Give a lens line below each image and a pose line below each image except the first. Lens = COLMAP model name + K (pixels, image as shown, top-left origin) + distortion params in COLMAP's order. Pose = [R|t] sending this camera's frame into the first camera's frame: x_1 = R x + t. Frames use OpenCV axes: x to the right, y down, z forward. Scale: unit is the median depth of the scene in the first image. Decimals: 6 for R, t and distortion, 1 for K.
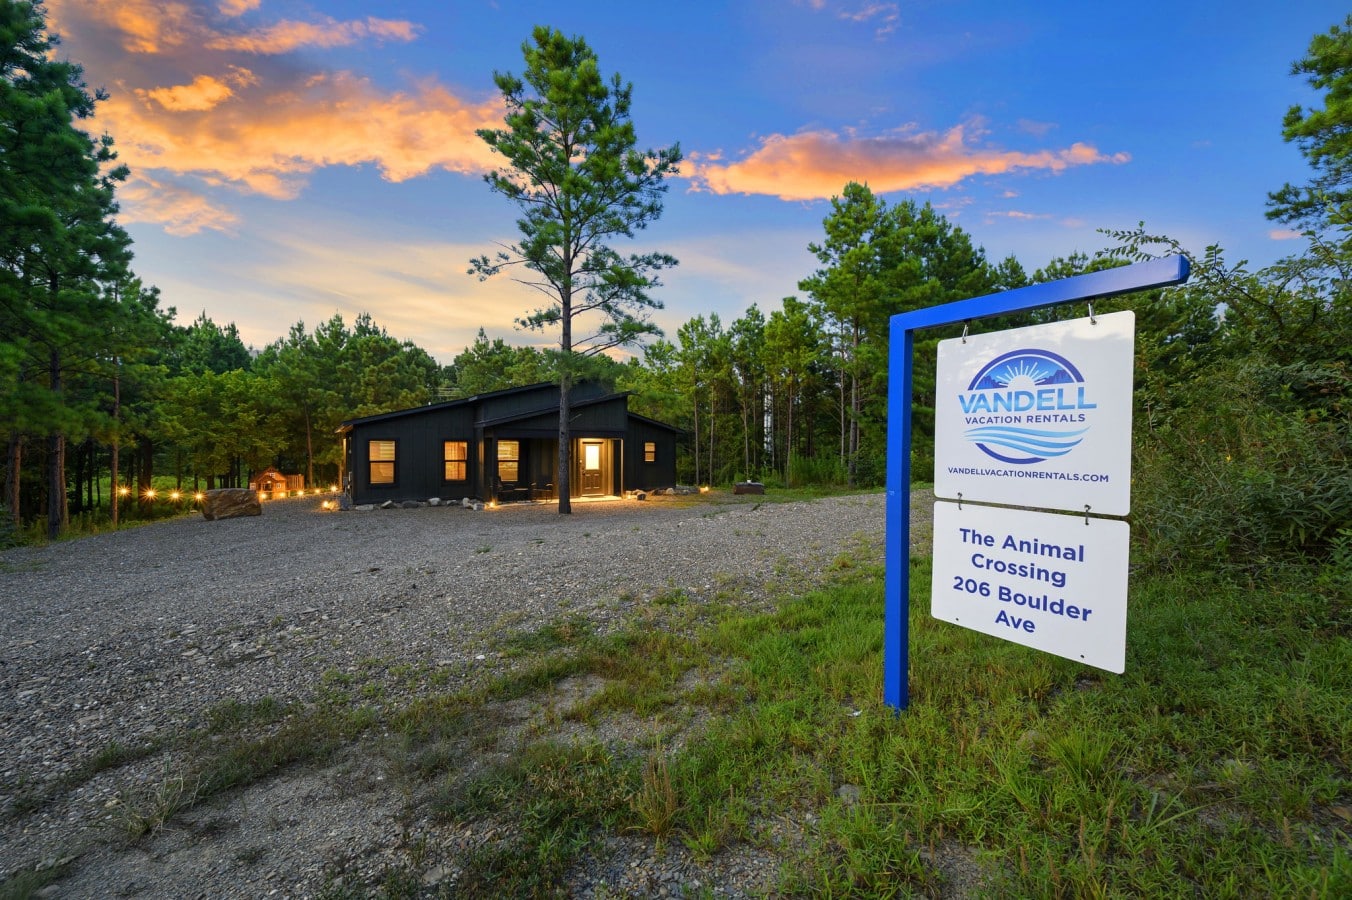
lens RADIAL K [[530.7, 0, 677.4], [0, 530.7, 450.4], [0, 0, 1]] dist [-0.001035, -0.000232]
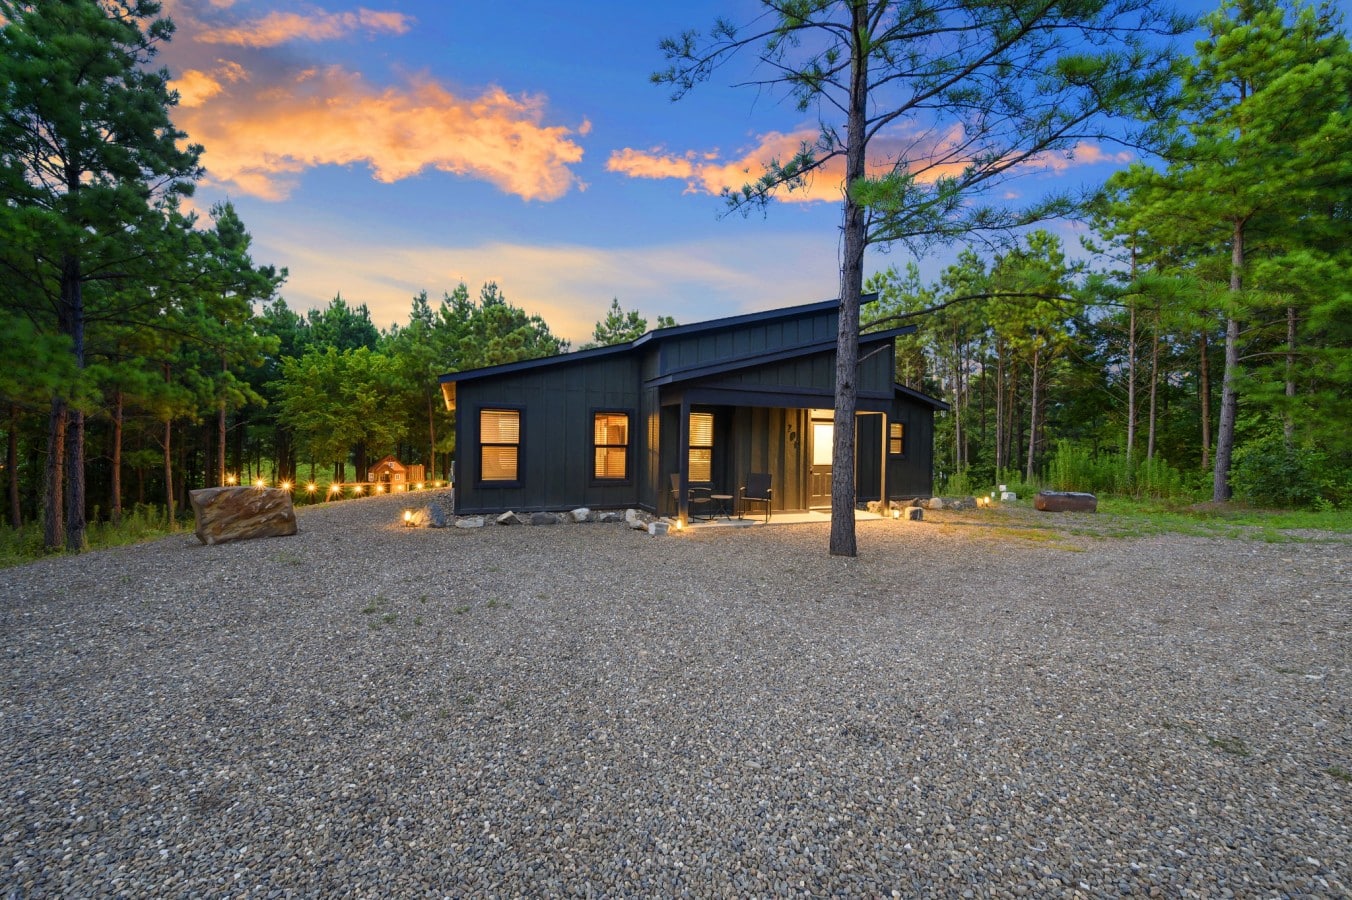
lens RADIAL K [[530.7, 0, 677.4], [0, 530.7, 450.4], [0, 0, 1]] dist [-0.001035, -0.000232]
pose [[0.979378, 0.013796, -0.201567, -0.123846], [-0.012632, 0.999895, 0.007057, 0.010776], [0.201643, -0.004365, 0.979449, 0.235019]]
